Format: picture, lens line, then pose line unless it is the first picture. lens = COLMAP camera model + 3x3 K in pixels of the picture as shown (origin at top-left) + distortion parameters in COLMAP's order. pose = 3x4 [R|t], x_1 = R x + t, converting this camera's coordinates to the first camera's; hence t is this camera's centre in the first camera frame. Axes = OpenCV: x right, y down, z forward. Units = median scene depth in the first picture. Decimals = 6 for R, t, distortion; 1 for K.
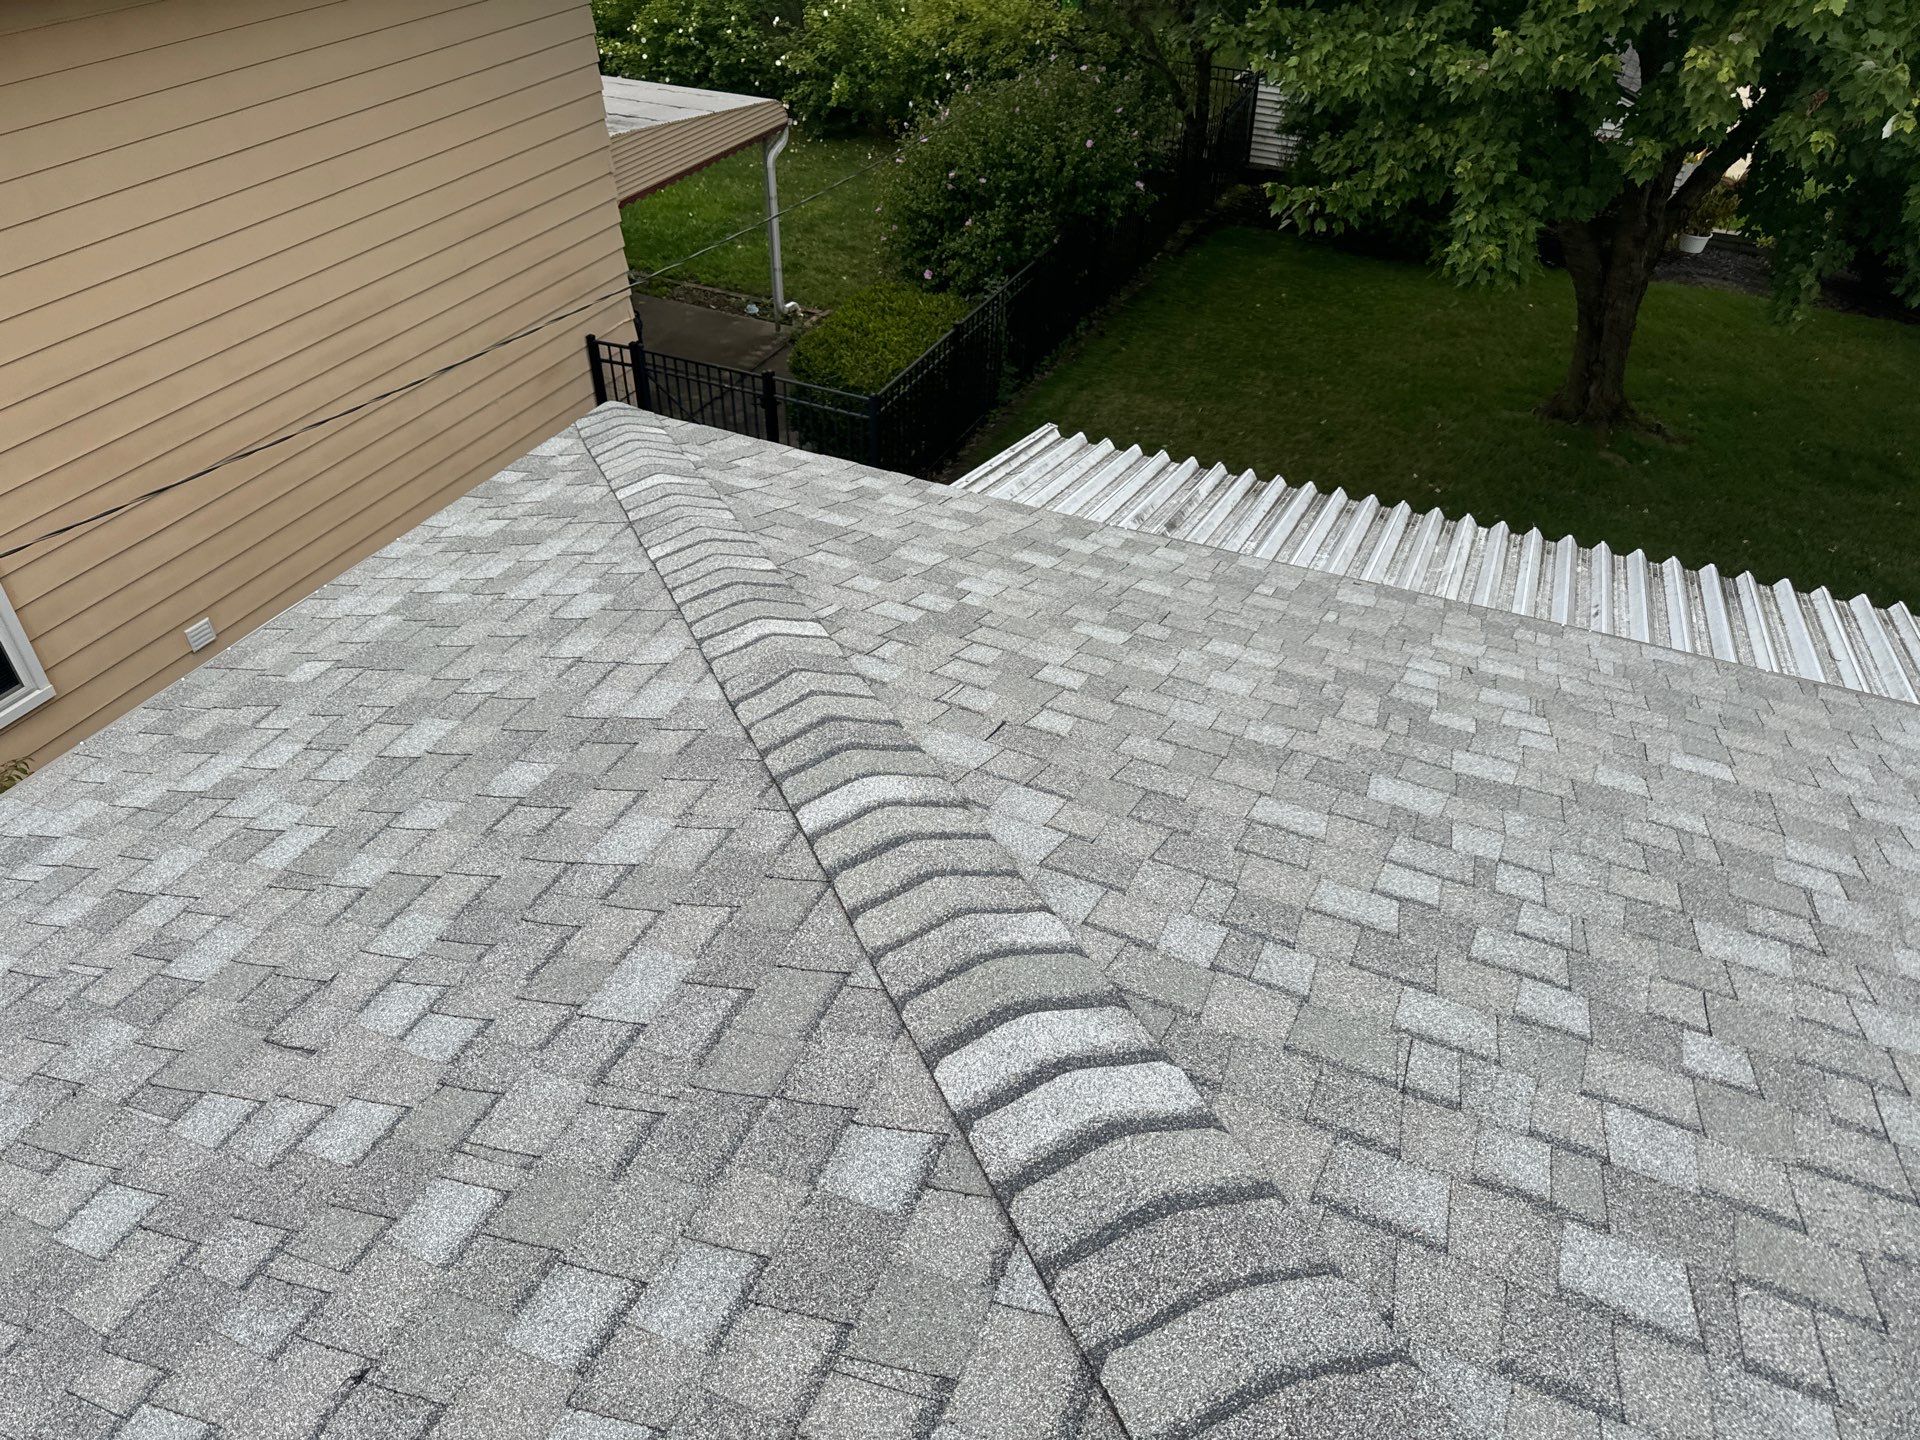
lens RADIAL K [[1544.0, 0, 960.0], [0, 1544.0, 720.0], [0, 0, 1]] dist [-0.004288, -0.000560]
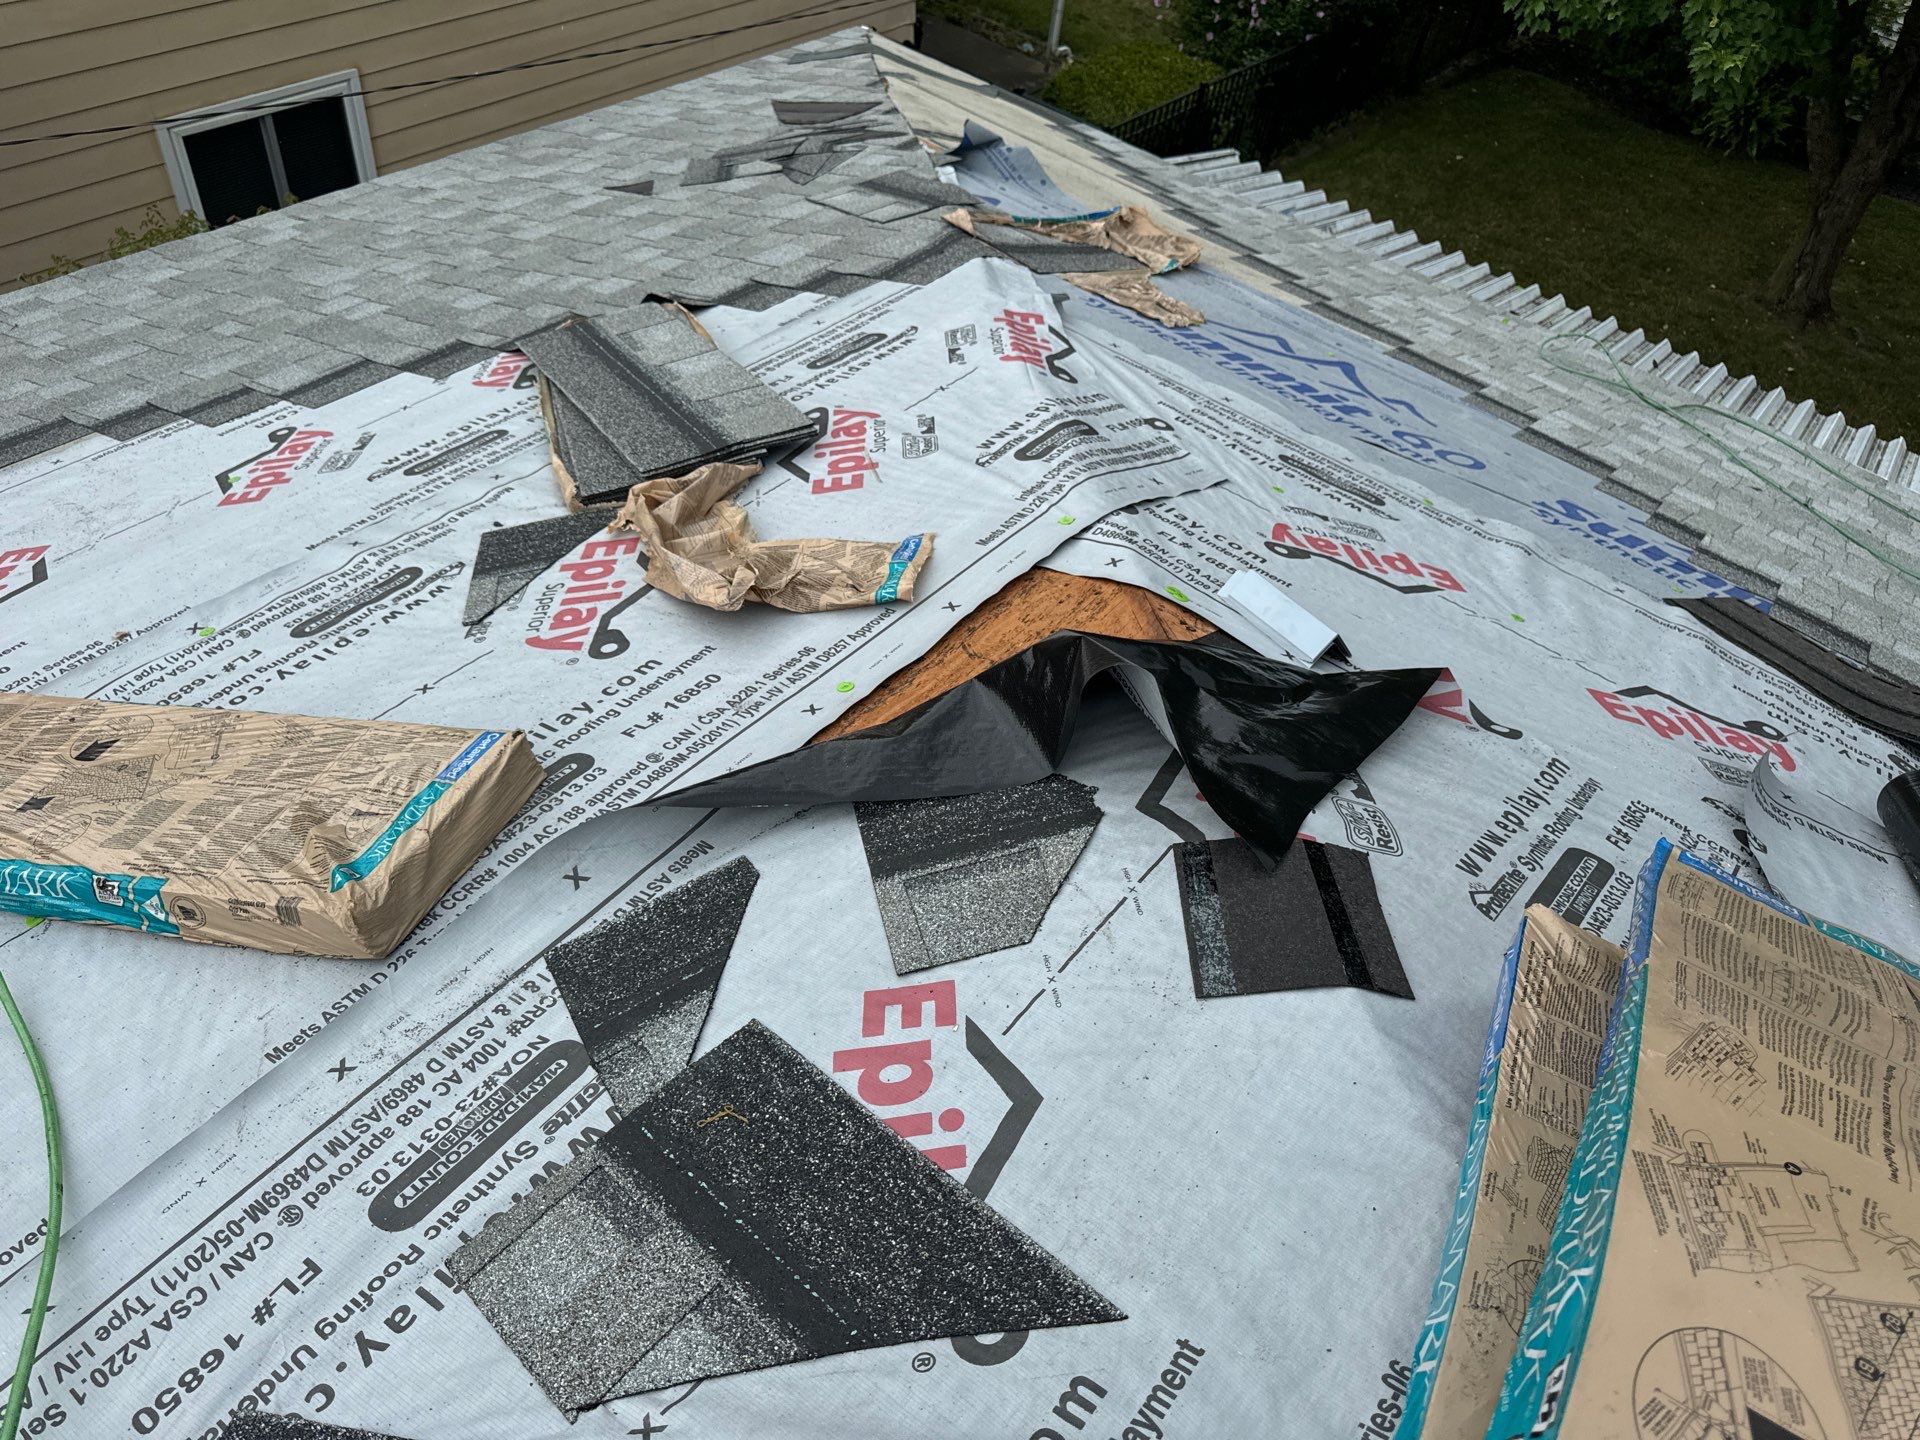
lens RADIAL K [[1544.0, 0, 960.0], [0, 1544.0, 720.0], [0, 0, 1]] dist [-0.004288, -0.000560]
pose [[0.965551, 0.239465, -0.101822, 0.145423], [-0.226133, 0.965785, 0.126978, 0.209344], [0.128745, -0.099578, 0.986666, -0.369176]]
